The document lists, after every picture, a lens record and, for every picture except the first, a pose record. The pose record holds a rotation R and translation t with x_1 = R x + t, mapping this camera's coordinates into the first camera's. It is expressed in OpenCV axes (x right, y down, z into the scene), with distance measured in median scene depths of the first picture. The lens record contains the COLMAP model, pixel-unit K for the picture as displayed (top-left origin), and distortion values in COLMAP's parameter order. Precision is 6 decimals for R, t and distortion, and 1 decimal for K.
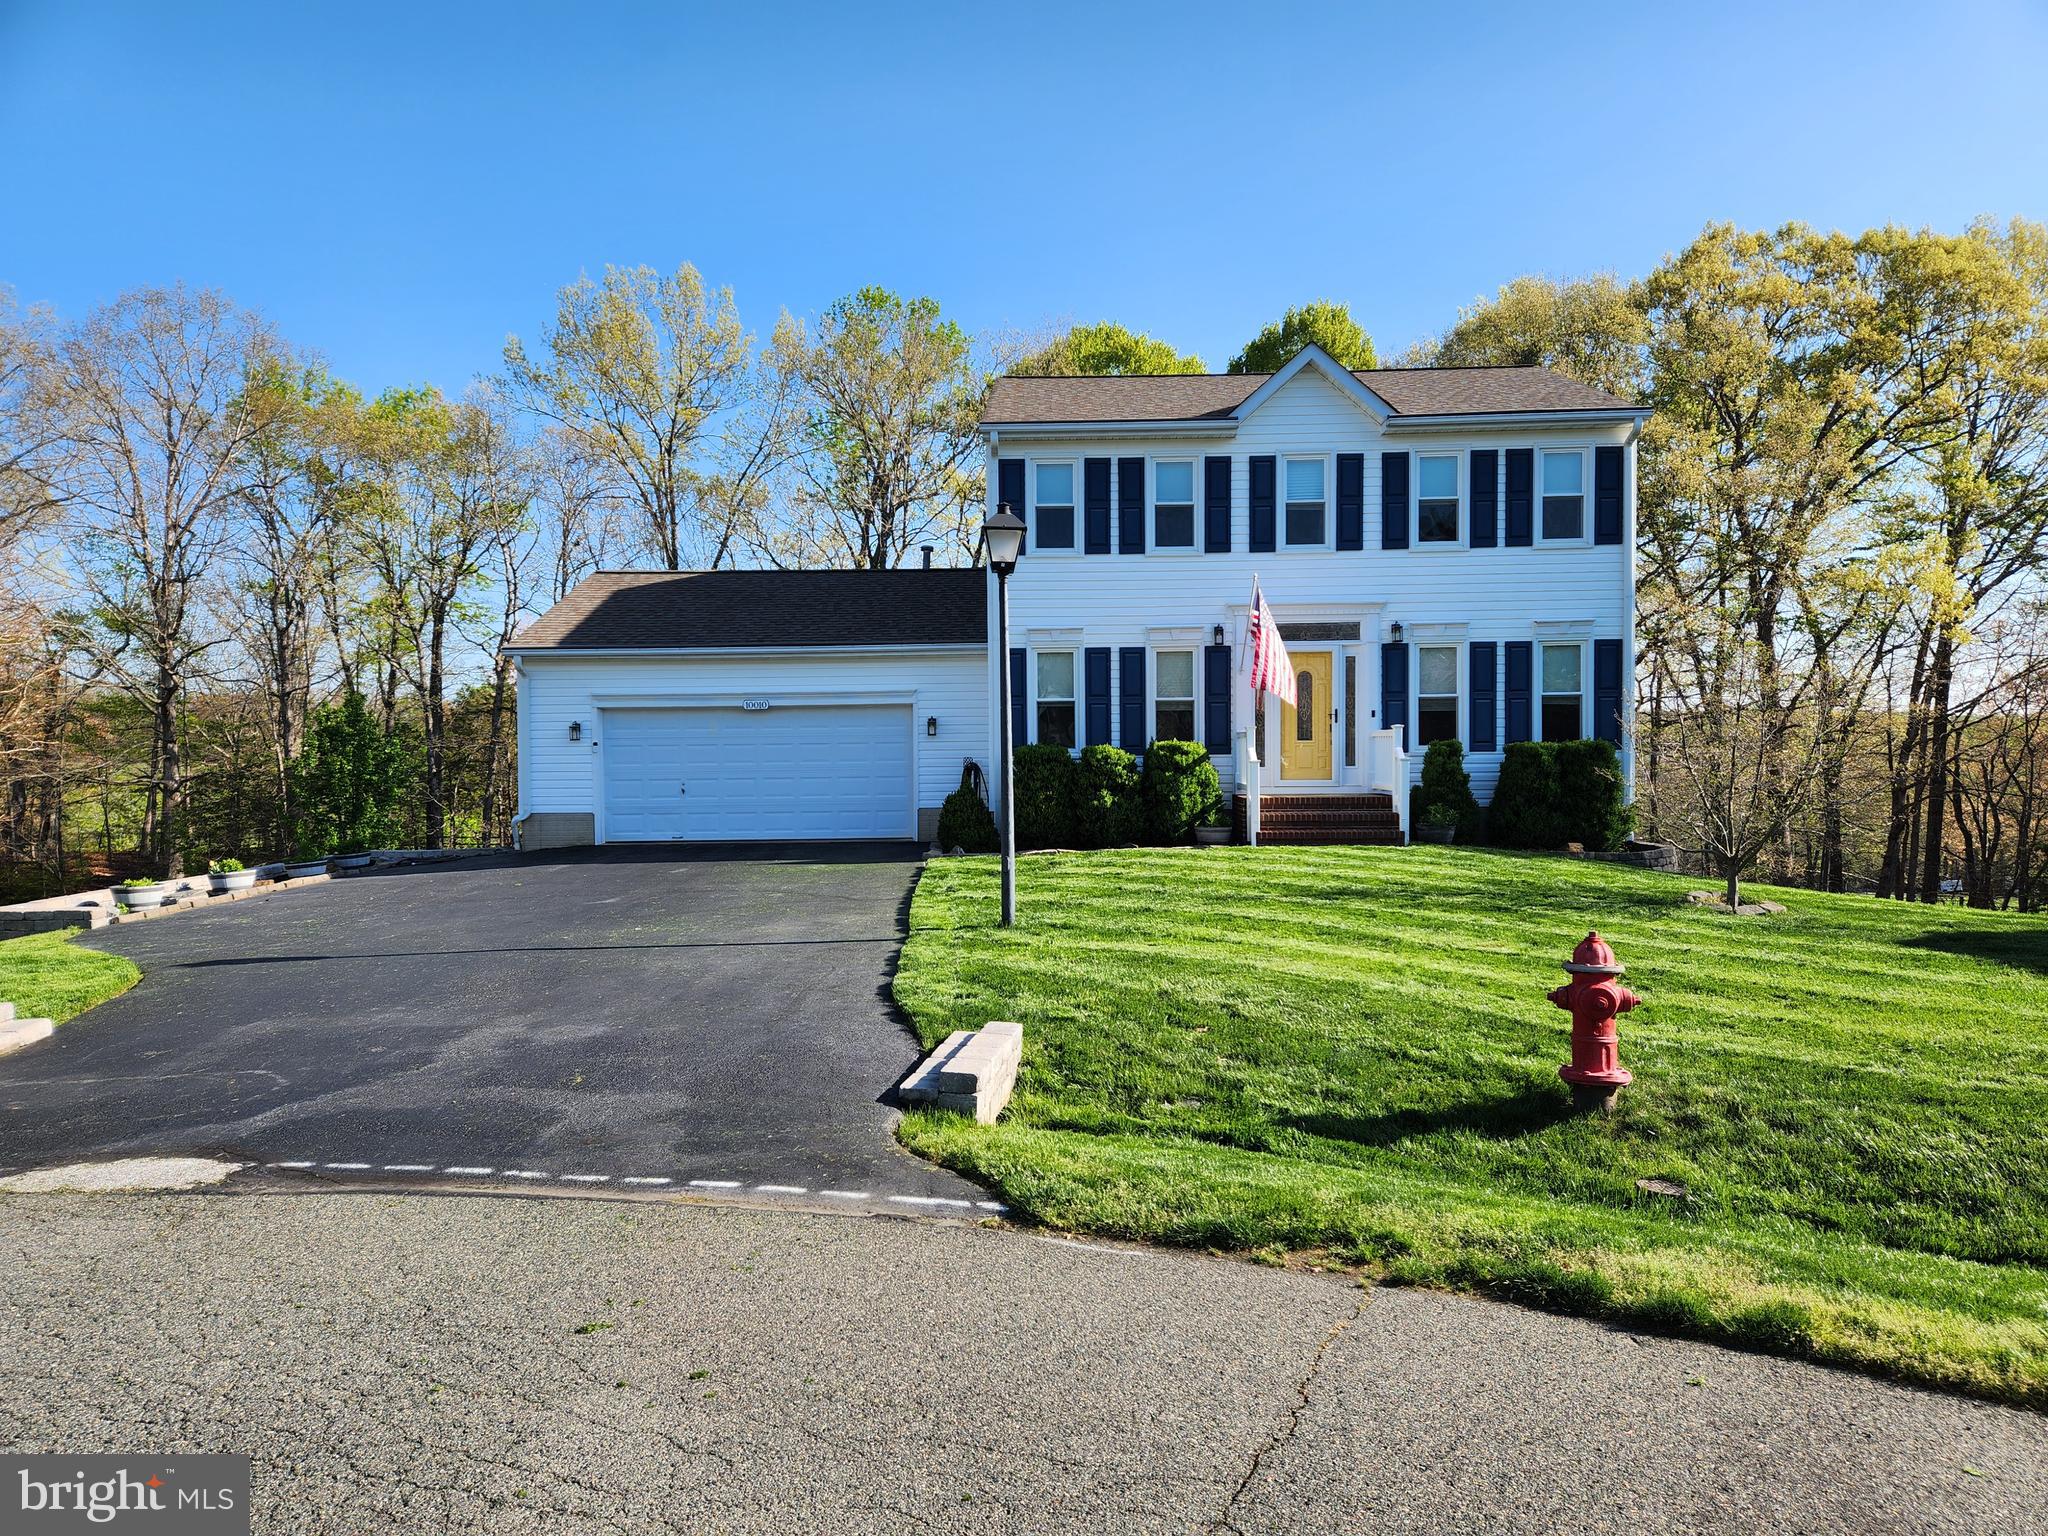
lens RADIAL K [[1295.7, 0, 1021.9], [0, 1295.7, 803.0], [0, 0, 1]] dist [0.091633, -0.087802]
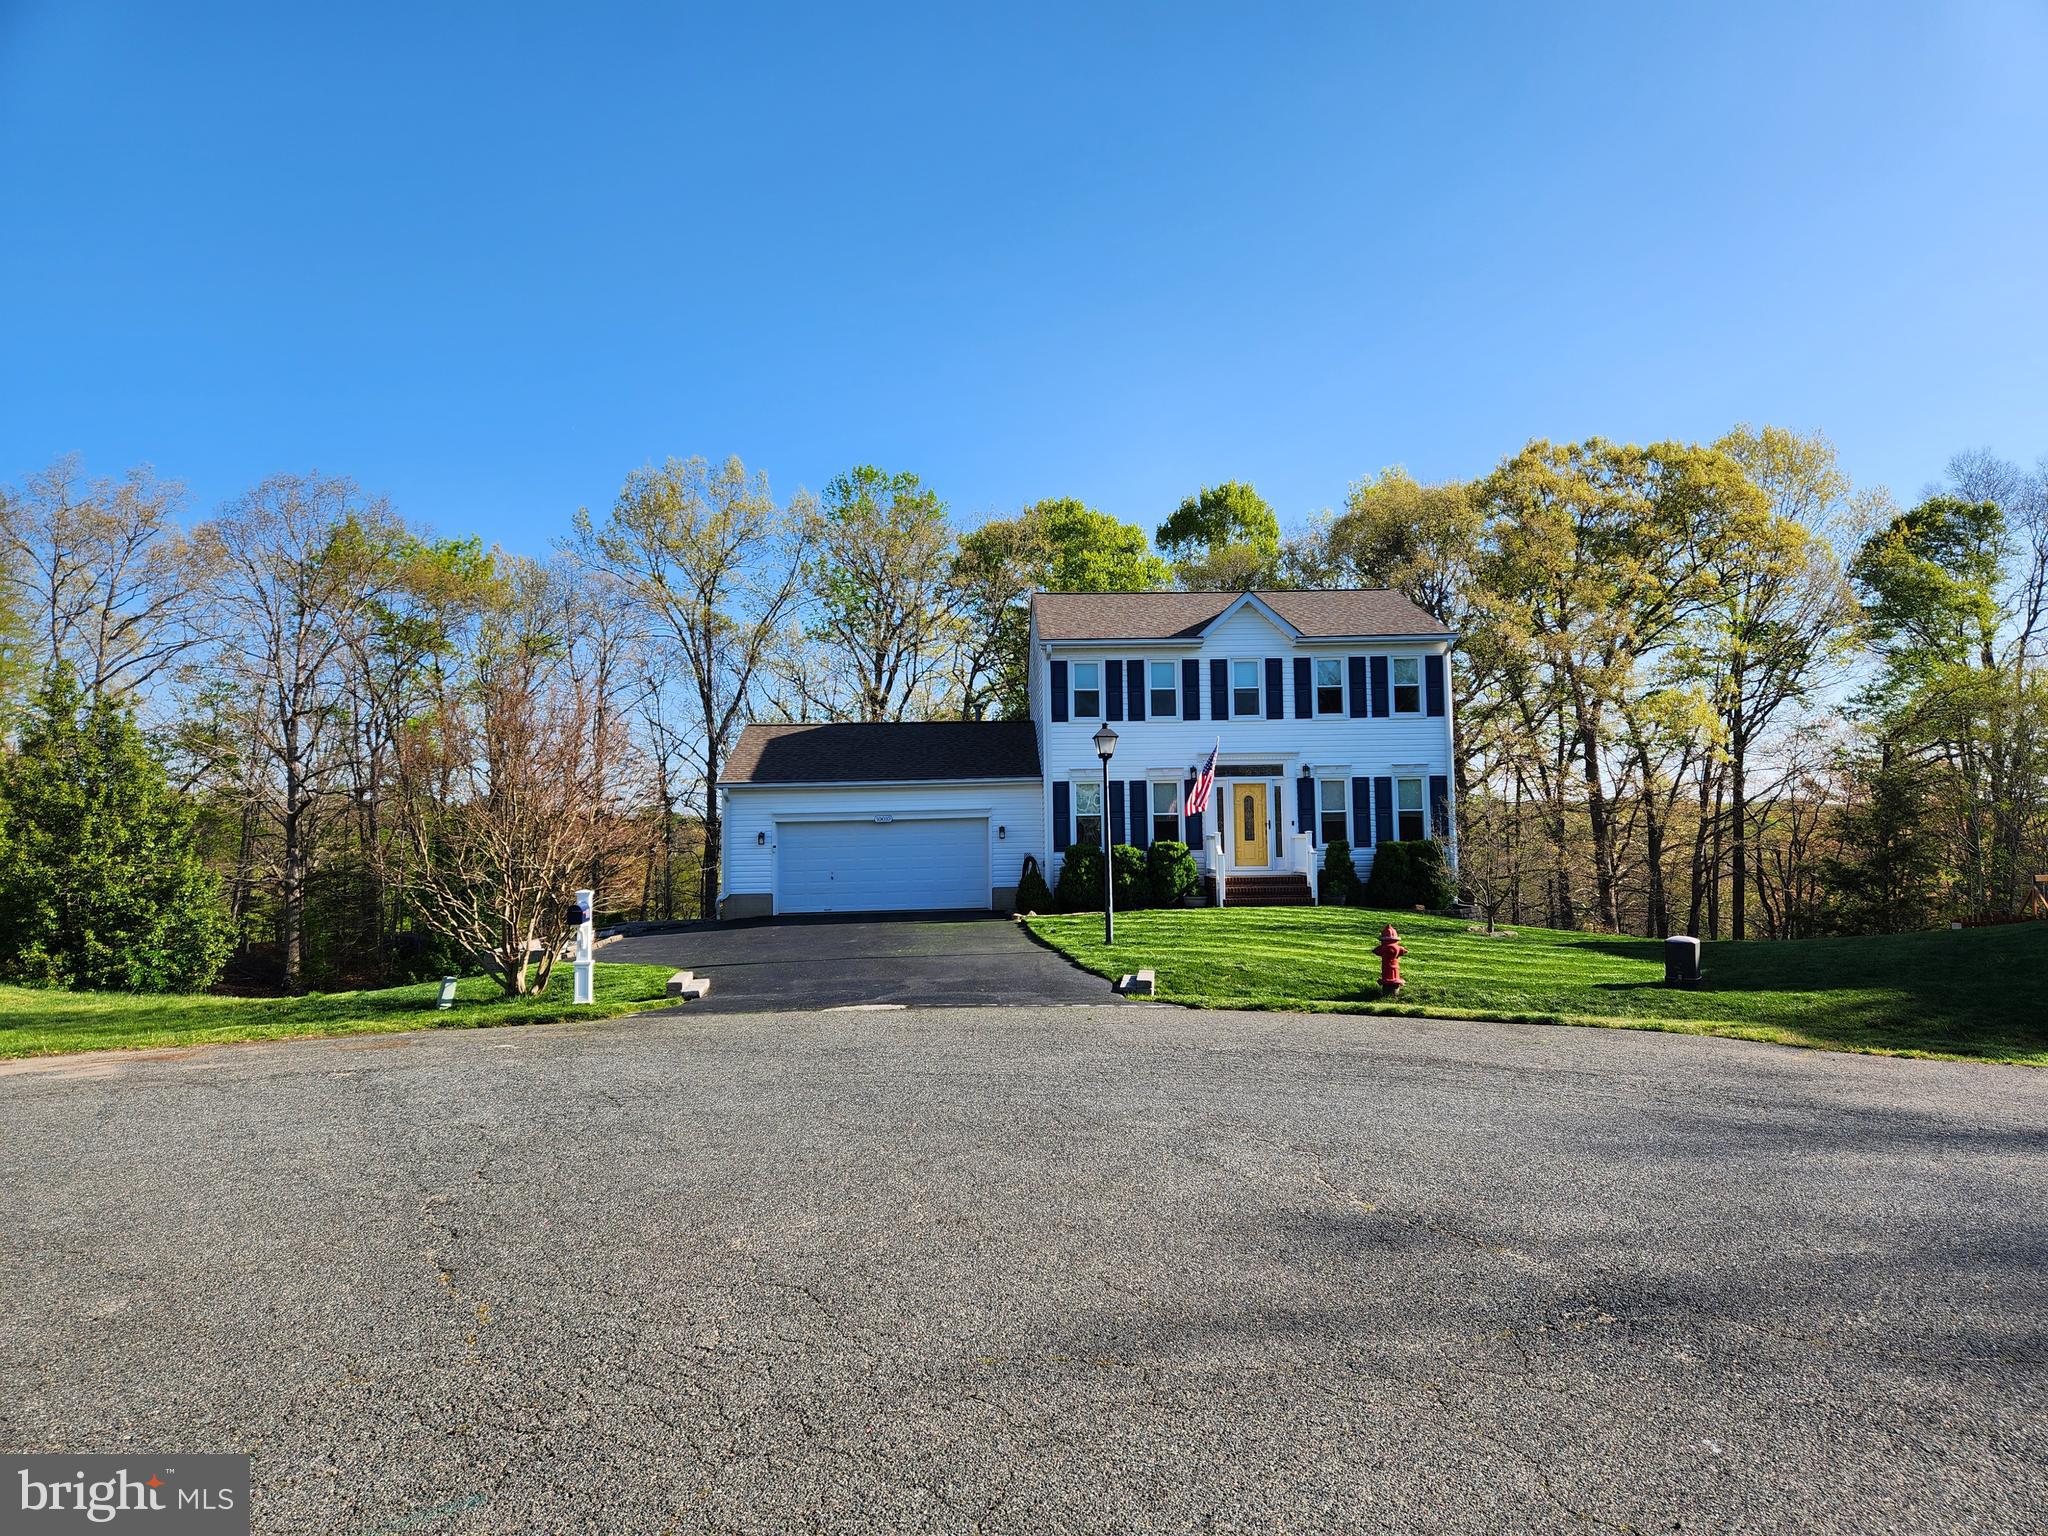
lens RADIAL K [[1295.7, 0, 1021.9], [0, 1295.7, 803.0], [0, 0, 1]] dist [0.091633, -0.087802]
pose [[0.997902, -0.006321, 0.064432, -0.152347], [0.010807, 0.997522, -0.069523, 0.011778], [-0.063832, 0.070074, 0.995497, -0.522731]]
